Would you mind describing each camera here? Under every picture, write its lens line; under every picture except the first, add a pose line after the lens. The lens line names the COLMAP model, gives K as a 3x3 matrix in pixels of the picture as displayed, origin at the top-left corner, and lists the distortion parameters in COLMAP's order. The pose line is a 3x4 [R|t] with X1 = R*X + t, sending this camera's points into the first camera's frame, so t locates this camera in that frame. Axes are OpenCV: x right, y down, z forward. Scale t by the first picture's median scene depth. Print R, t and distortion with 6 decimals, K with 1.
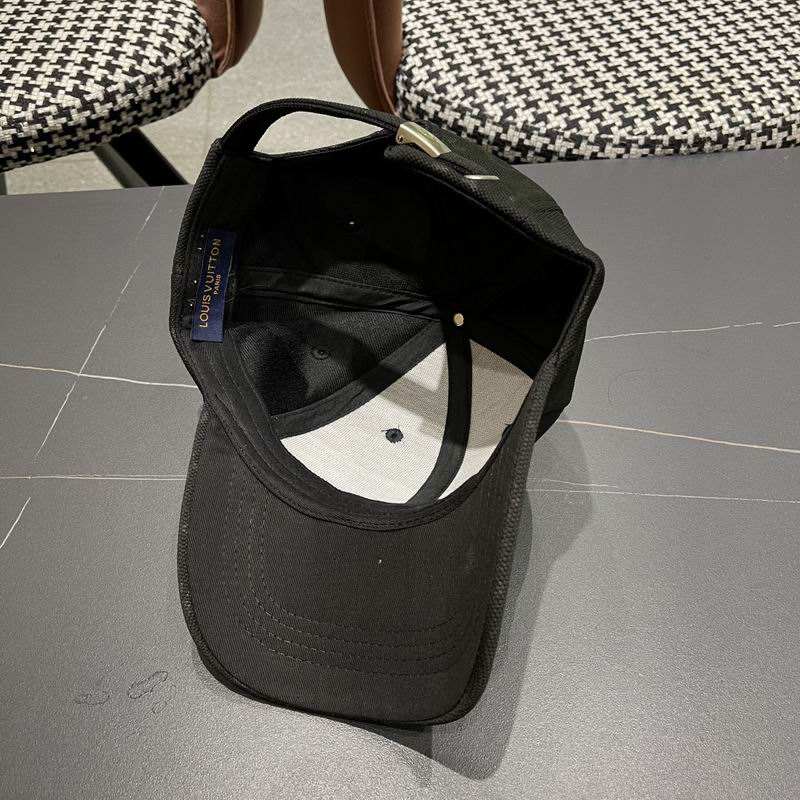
lens RADIAL K [[872.7, 0, 408.7], [0, 872.7, 409.9], [0, 0, 1]] dist [0.021635, 0.000000]
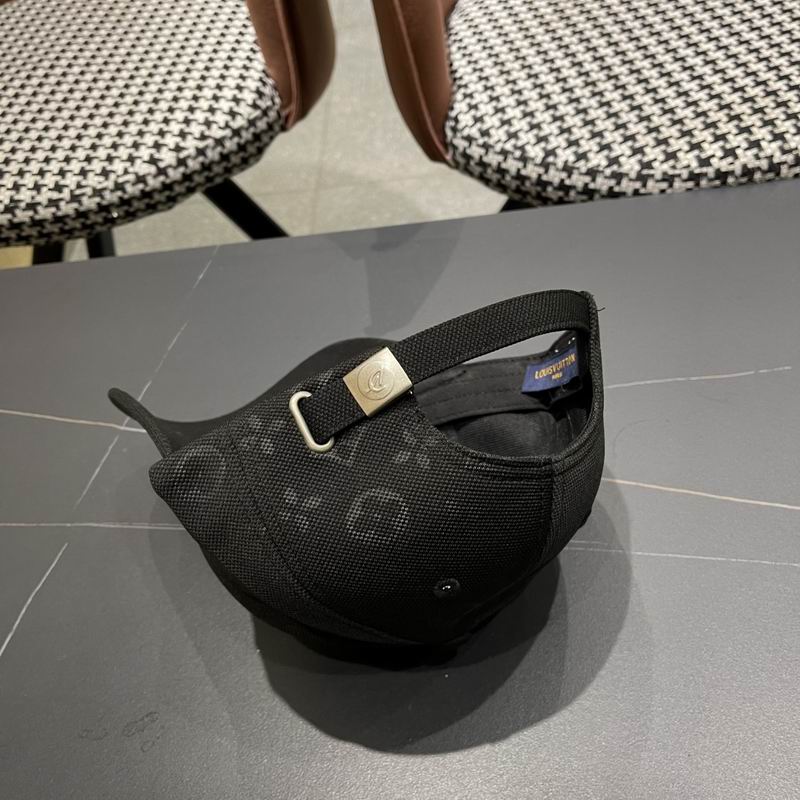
lens RADIAL K [[872.7, 0, 403.0], [0, 872.7, 402.0], [0, 0, 1]] dist [0.021635, 0.000000]
pose [[0.981580, -0.010134, -0.190781, 0.134874], [0.007452, 0.999863, -0.014767, -0.040429], [0.190905, 0.013073, 0.981522, -0.011578]]
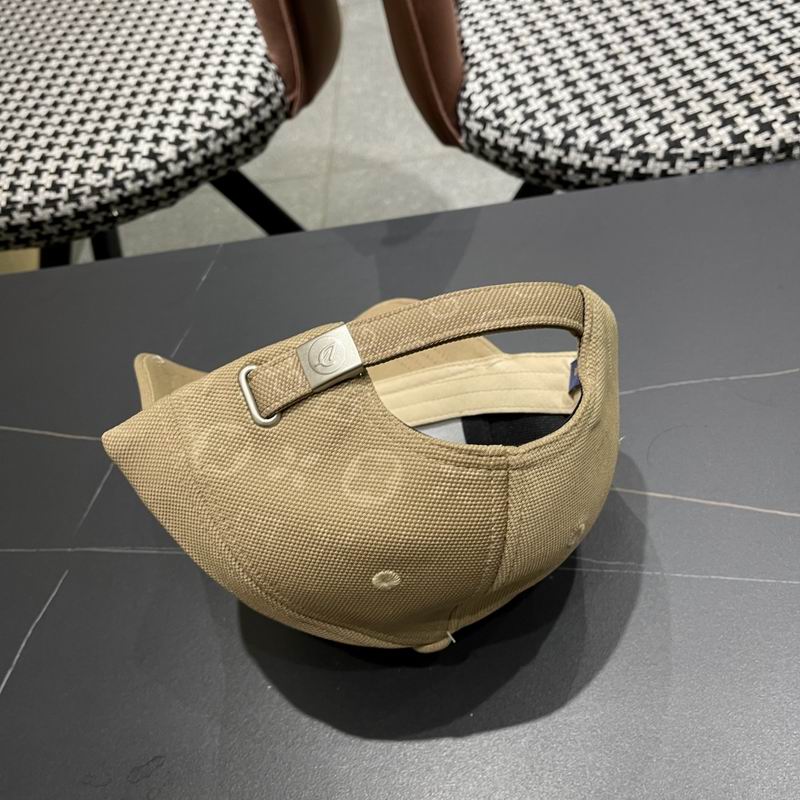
lens RADIAL K [[872.7, 0, 396.7], [0, 872.7, 400.6], [0, 0, 1]] dist [0.021635, 0.000000]
pose [[0.974406, -0.030243, -0.222750, 0.131224], [0.033177, 0.999405, 0.009441, -0.067583], [0.222331, -0.016590, 0.974830, 0.038318]]
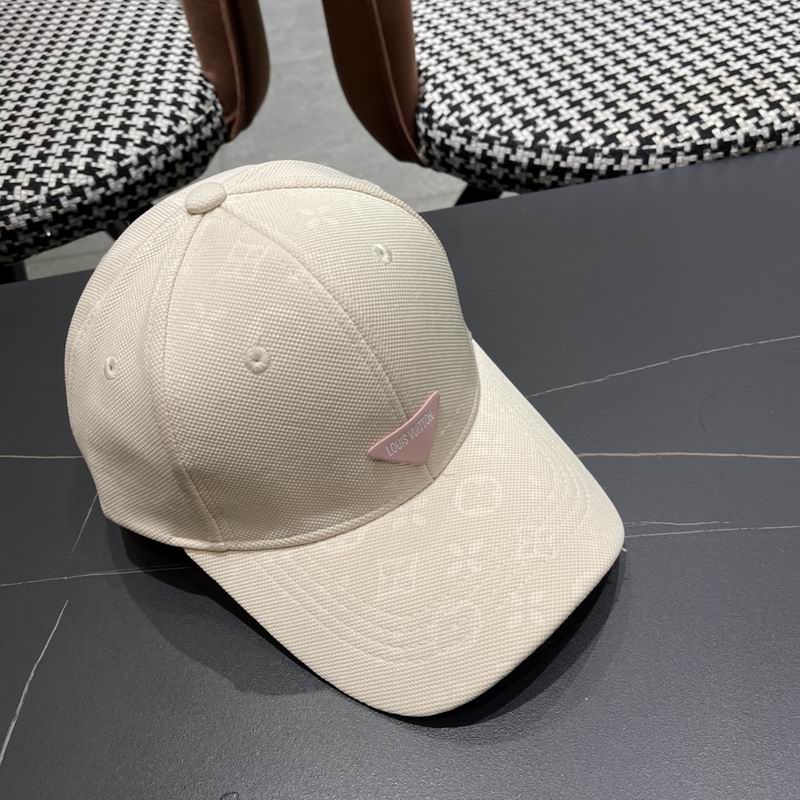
lens RADIAL K [[872.7, 0, 403.0], [0, 872.7, 410.0], [0, 0, 1]] dist [0.021635, 0.000000]
pose [[0.993487, -0.106126, -0.041491, -0.023461], [0.102930, 0.992023, -0.072768, 0.005119], [0.048883, 0.068024, 0.996485, 0.075196]]
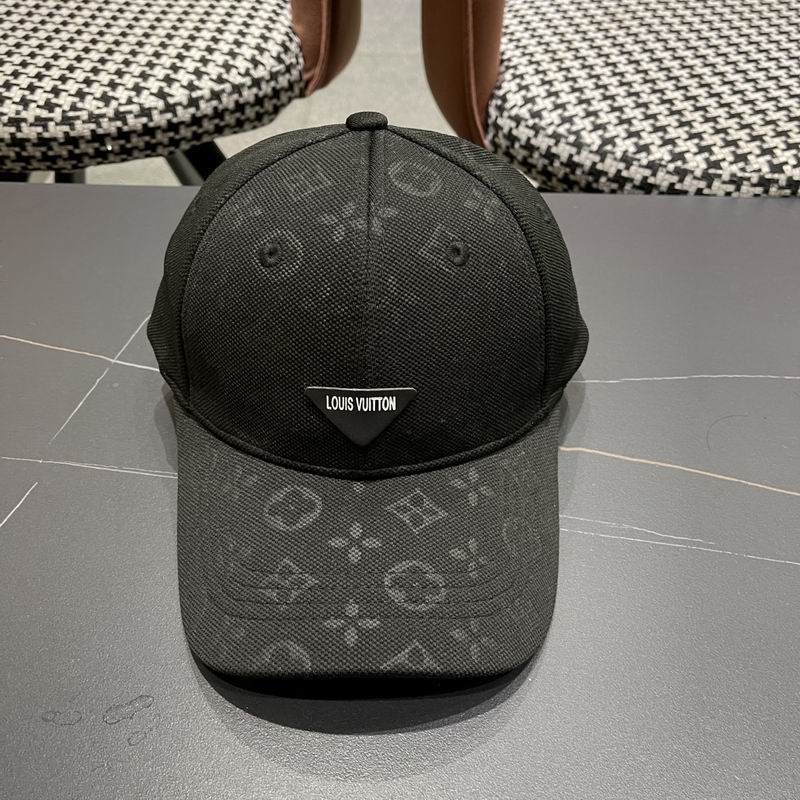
lens RADIAL K [[872.7, 0, 394.4], [0, 872.7, 395.4], [0, 0, 1]] dist [0.021635, 0.000000]
pose [[0.991324, 0.092869, -0.093021, 0.001626], [-0.102401, 0.989338, -0.103559, 0.044552], [0.082411, 0.112186, 0.990264, 0.091691]]
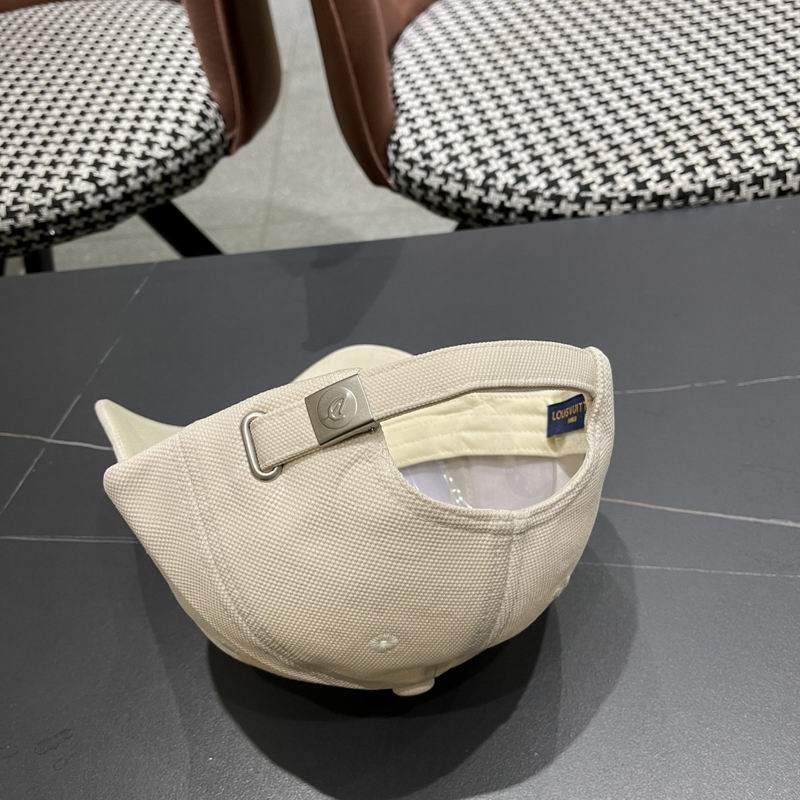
lens RADIAL K [[872.7, 0, 389.7], [0, 872.7, 407.8], [0, 0, 1]] dist [0.021635, 0.000000]
pose [[0.988261, -0.011785, -0.152318, 0.147331], [0.002139, 0.997990, -0.063338, -0.008711], [0.152758, 0.062269, 0.986300, 0.003957]]
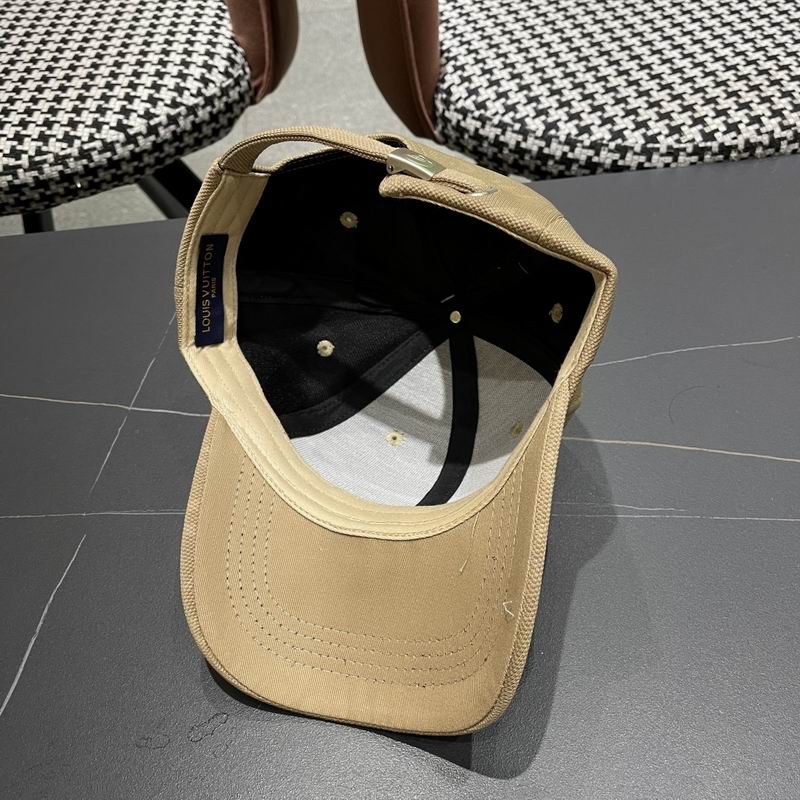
lens RADIAL K [[872.7, 0, 399.7], [0, 872.7, 400.6], [0, 0, 1]] dist [0.021635, 0.000000]
pose [[0.998133, -0.030030, -0.053185, -0.012107], [0.028748, 0.999281, -0.024715, -0.011568], [0.053889, 0.023140, 0.998279, 0.015104]]
